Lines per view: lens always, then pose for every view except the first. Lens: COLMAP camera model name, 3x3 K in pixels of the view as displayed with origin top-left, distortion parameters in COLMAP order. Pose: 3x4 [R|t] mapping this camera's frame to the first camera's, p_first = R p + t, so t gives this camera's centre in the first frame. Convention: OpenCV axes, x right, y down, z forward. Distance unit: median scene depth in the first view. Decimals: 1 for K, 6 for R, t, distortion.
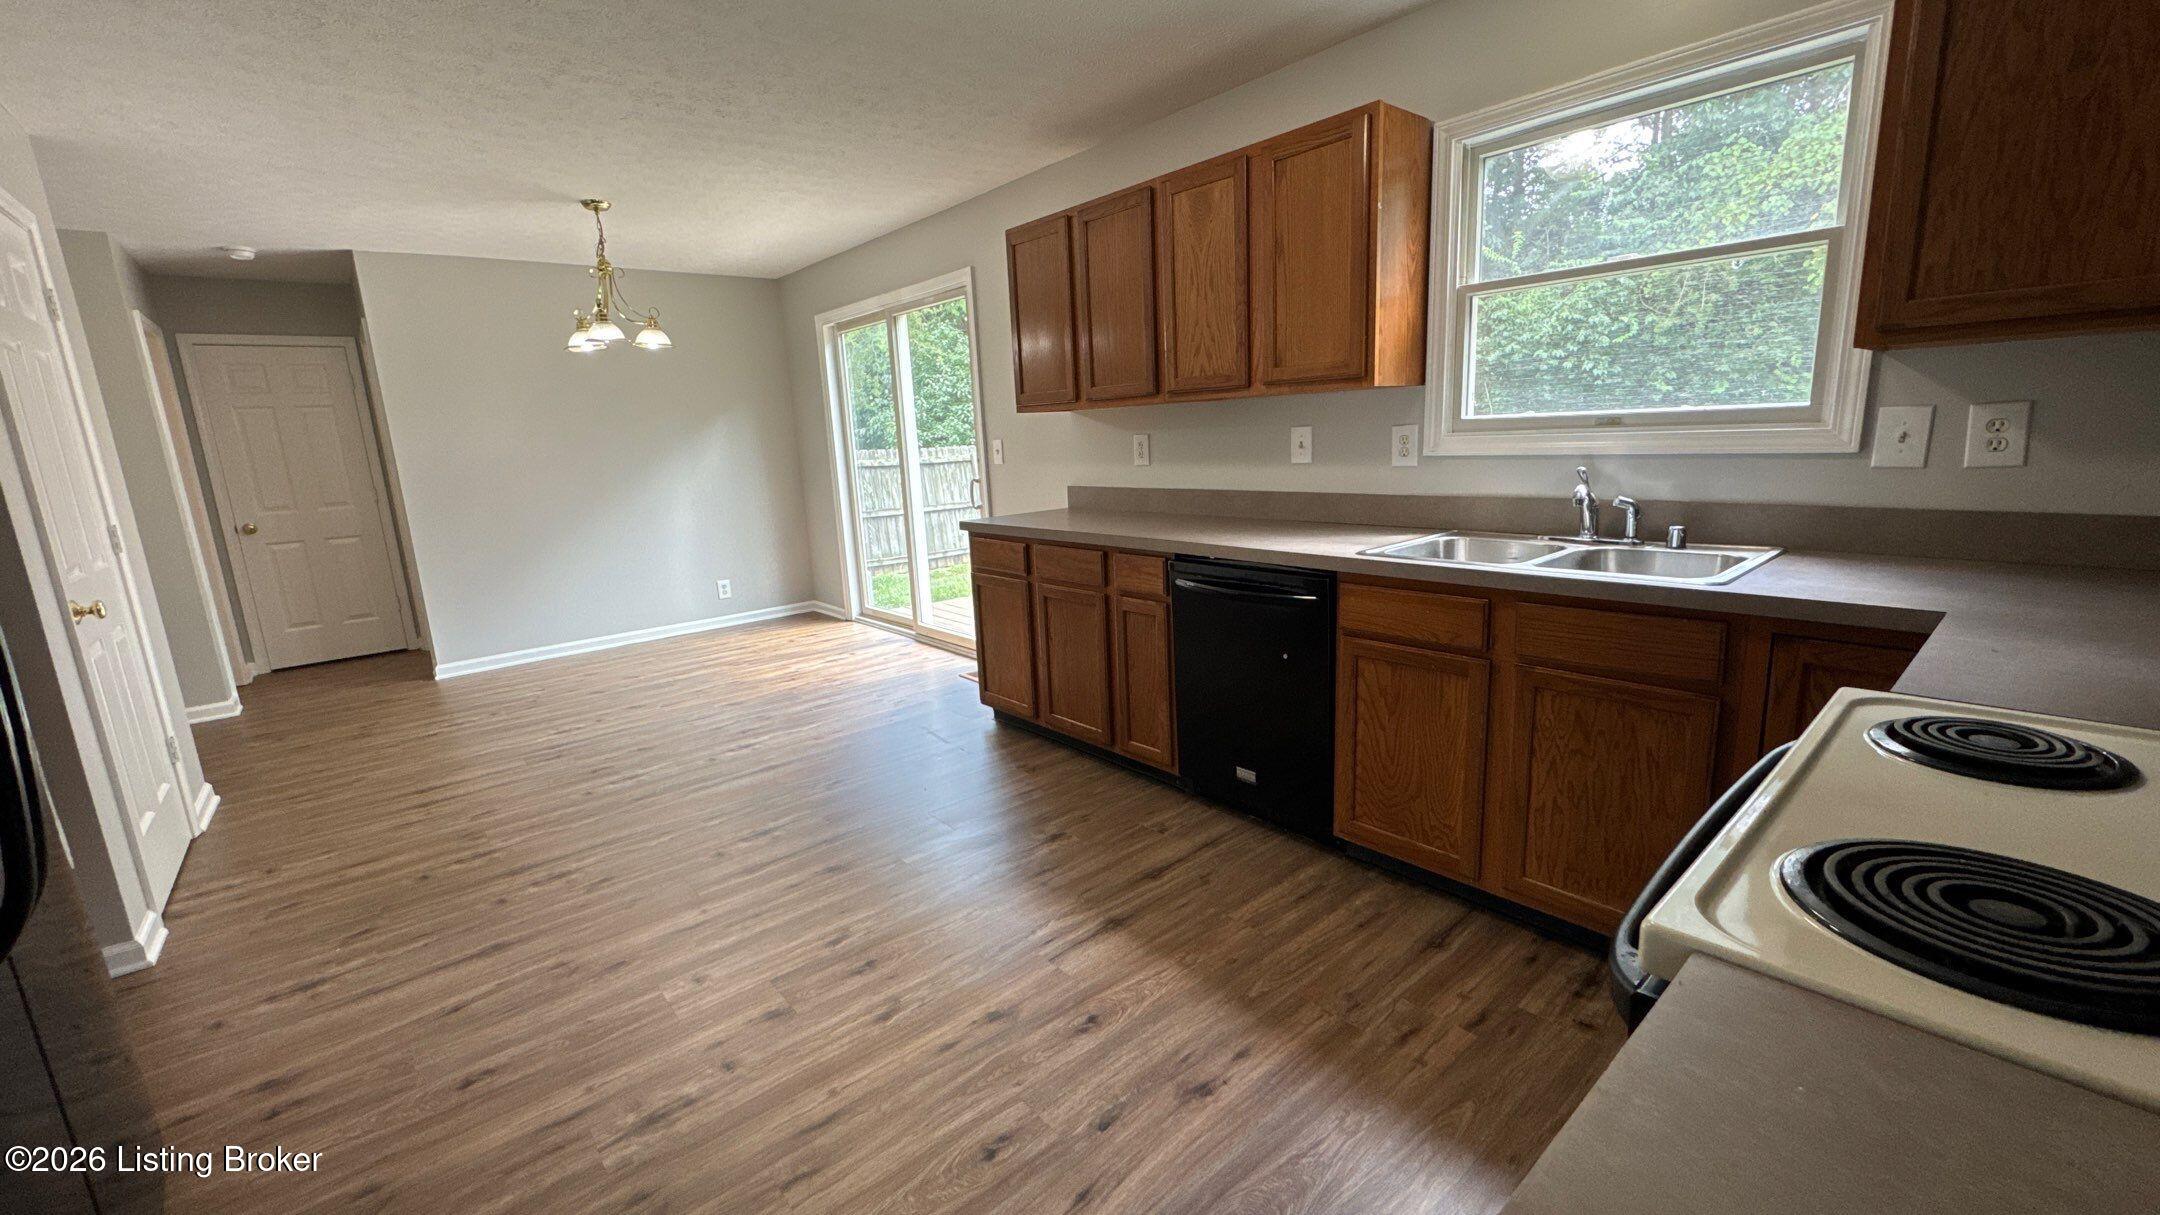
lens RADIAL K [[859.3, 0, 1079.4], [0, 859.3, 605.1], [0, 0, 1]] dist [-0.004269, 0.000640]
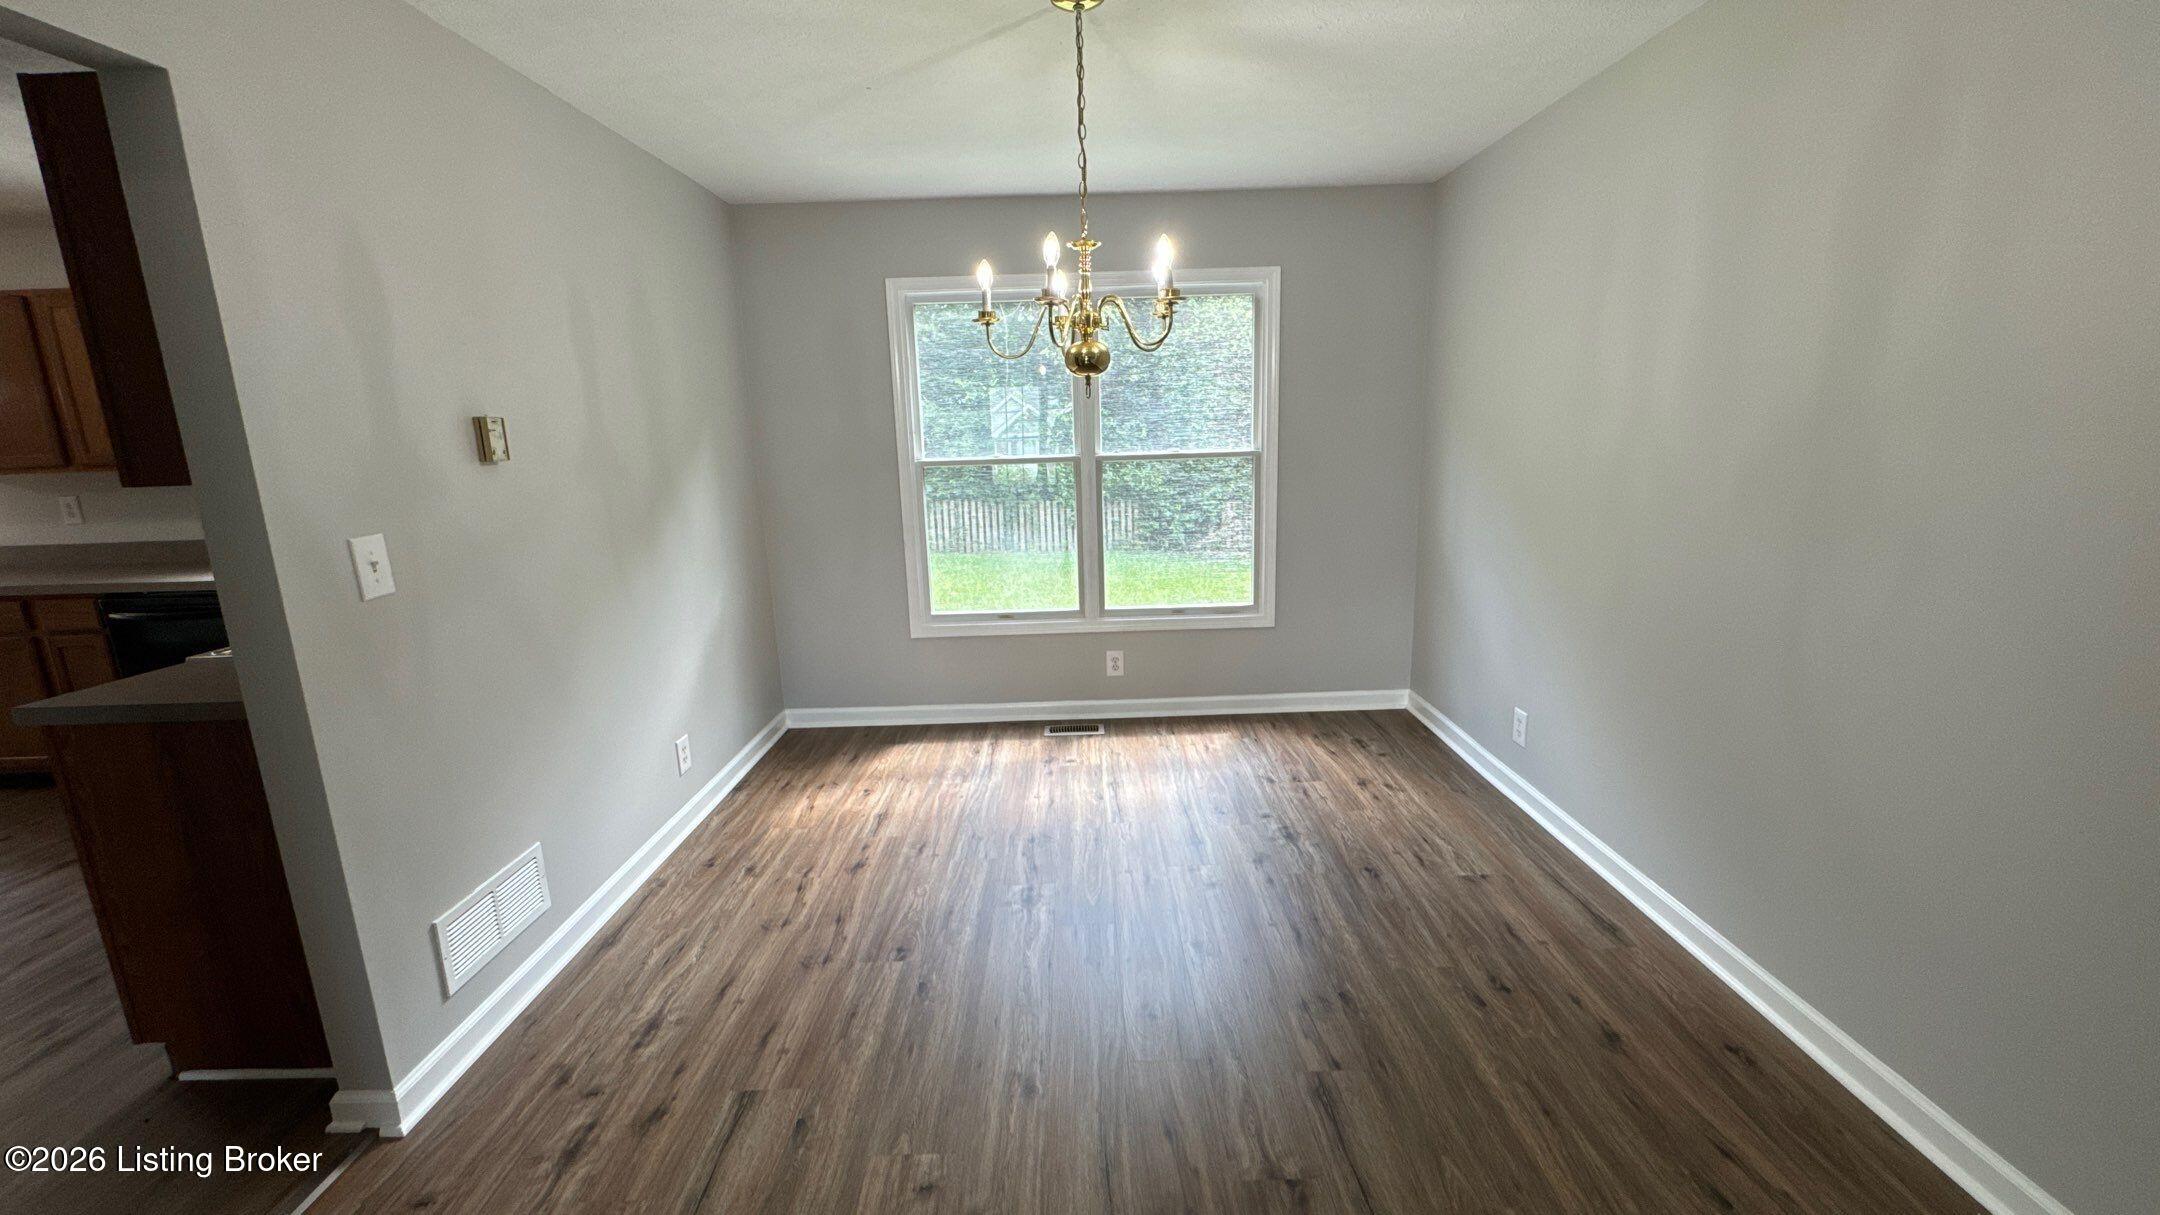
lens RADIAL K [[859.3, 0, 1077.0], [0, 859.3, 606.1], [0, 0, 1]] dist [-0.004269, 0.000640]
pose [[0.647432, -0.129208, 0.751090, 0.107490], [0.152420, 0.987566, 0.038504, 0.154361], [-0.746726, 0.089552, 0.659076, -1.091798]]
